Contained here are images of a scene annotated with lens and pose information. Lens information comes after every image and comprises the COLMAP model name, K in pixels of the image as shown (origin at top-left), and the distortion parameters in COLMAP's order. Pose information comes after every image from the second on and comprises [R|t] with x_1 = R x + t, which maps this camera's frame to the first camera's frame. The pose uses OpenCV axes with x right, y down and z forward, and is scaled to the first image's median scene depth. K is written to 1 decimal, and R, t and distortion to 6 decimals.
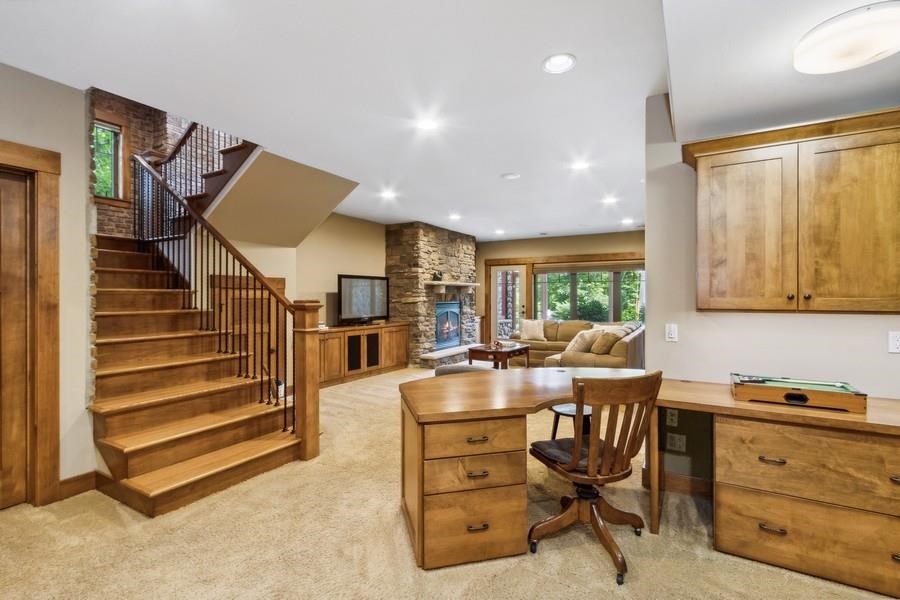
lens RADIAL K [[414.7, 0, 450.0], [0, 414.7, 300.0], [0, 0, 1]] dist [0.003631, 0.000244]
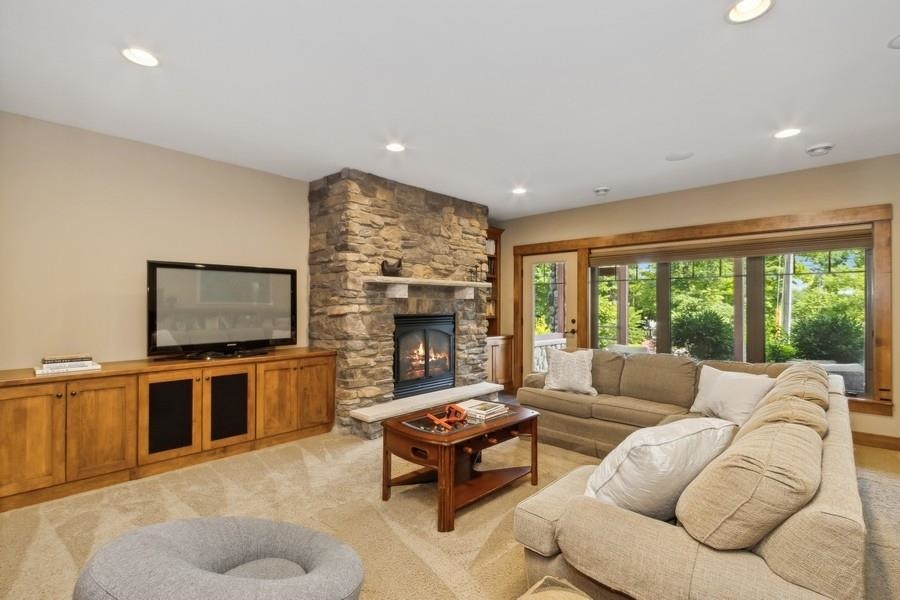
lens RADIAL K [[414.7, 0, 450.0], [0, 414.7, 300.0], [0, 0, 1]] dist [0.003631, 0.000244]
pose [[0.974263, 0.000657, -0.225412, 0.176898], [-0.005094, 0.999805, -0.019104, -0.003836], [0.225355, 0.019760, 0.974076, 0.483136]]
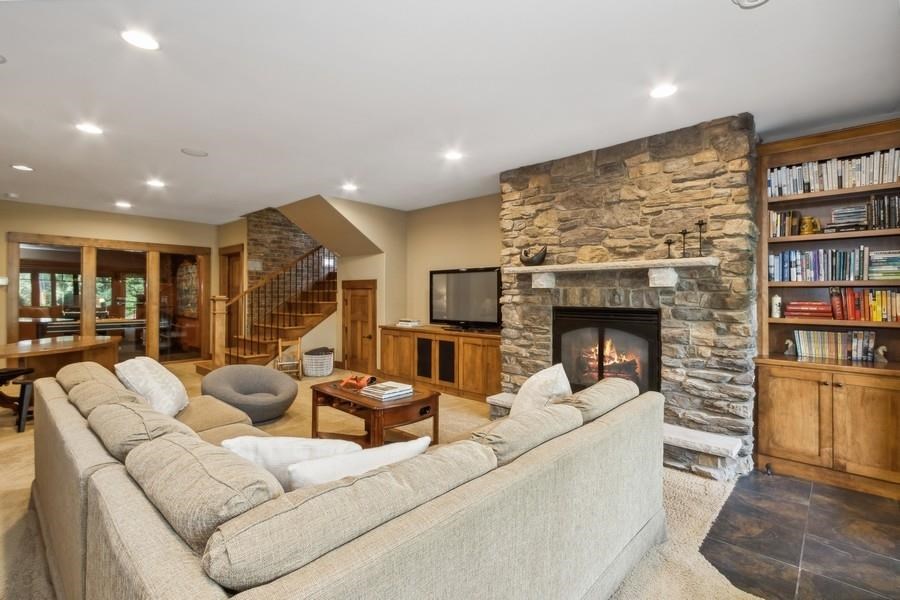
lens RADIAL K [[416.9, 0, 449.1], [0, 416.9, 289.1], [0, 0, 1]] dist [0.002790, 0.000203]
pose [[-0.214798, -0.016274, -0.976523, 0.527683], [-0.014051, 0.999809, -0.013571, -0.007195], [0.976557, 0.010806, -0.214985, 1.031627]]
